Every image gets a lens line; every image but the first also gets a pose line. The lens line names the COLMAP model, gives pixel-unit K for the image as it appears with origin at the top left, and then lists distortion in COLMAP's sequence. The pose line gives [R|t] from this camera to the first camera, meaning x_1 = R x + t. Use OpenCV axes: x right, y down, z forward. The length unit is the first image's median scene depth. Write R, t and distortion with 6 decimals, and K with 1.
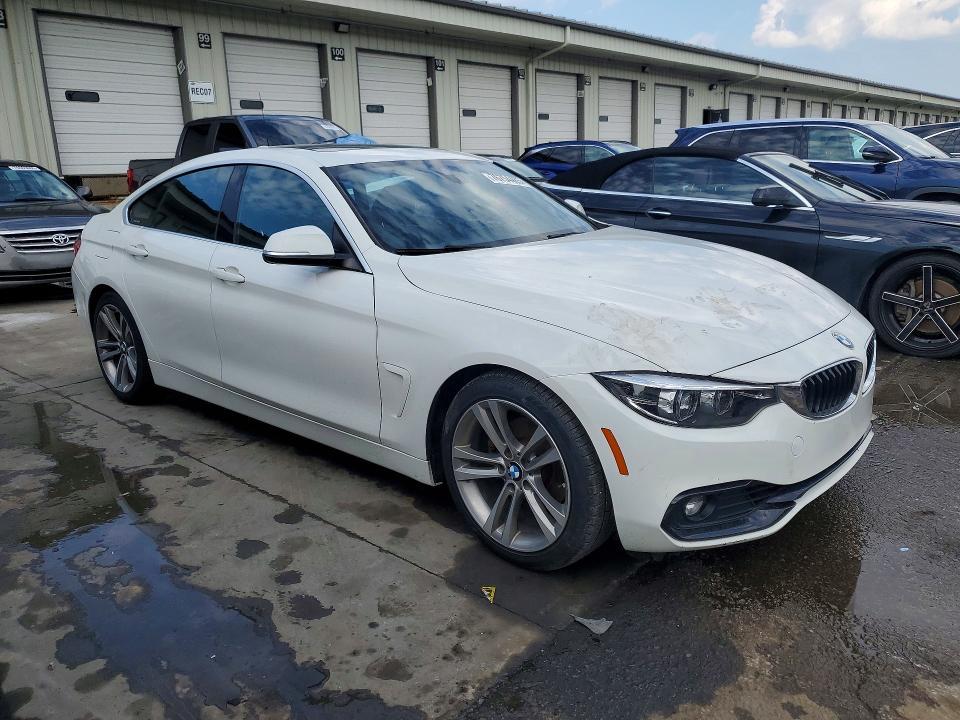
lens RADIAL K [[761.2, 0, 479.5], [0, 761.2, 360.5], [0, 0, 1]] dist [0.004667, 0.005957]
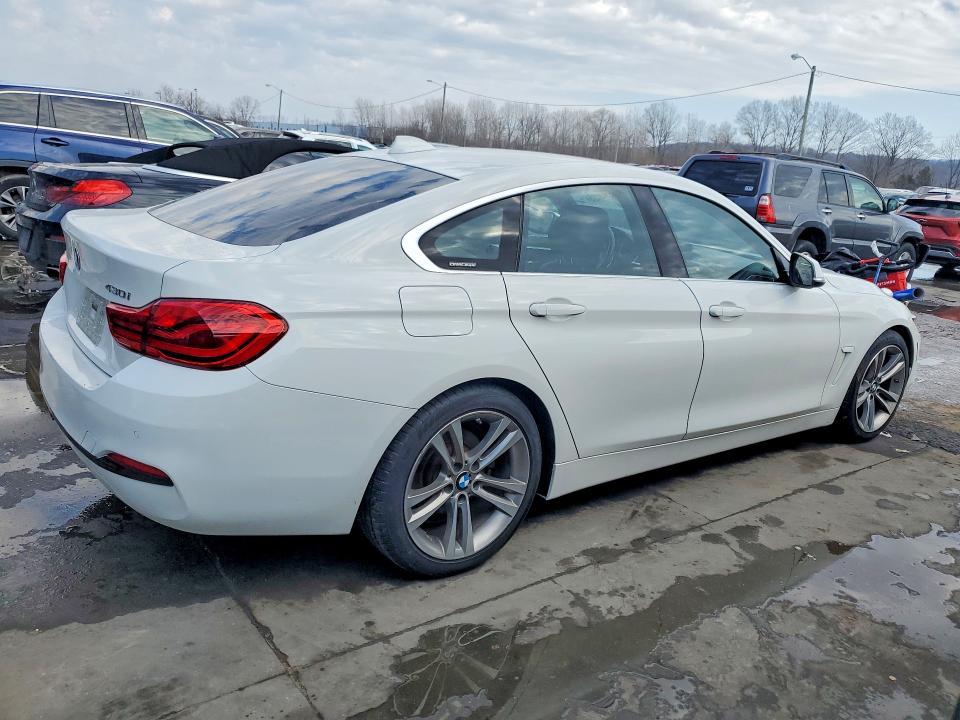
lens RADIAL K [[761.2, 0, 479.5], [0, 761.2, 359.6], [0, 0, 1]] dist [0.004667, 0.005957]
pose [[0.173055, -0.200665, 0.964254, -1.117591], [0.163021, 0.971357, 0.172886, -0.227851], [-0.971327, 0.127274, 0.200811, 0.956139]]
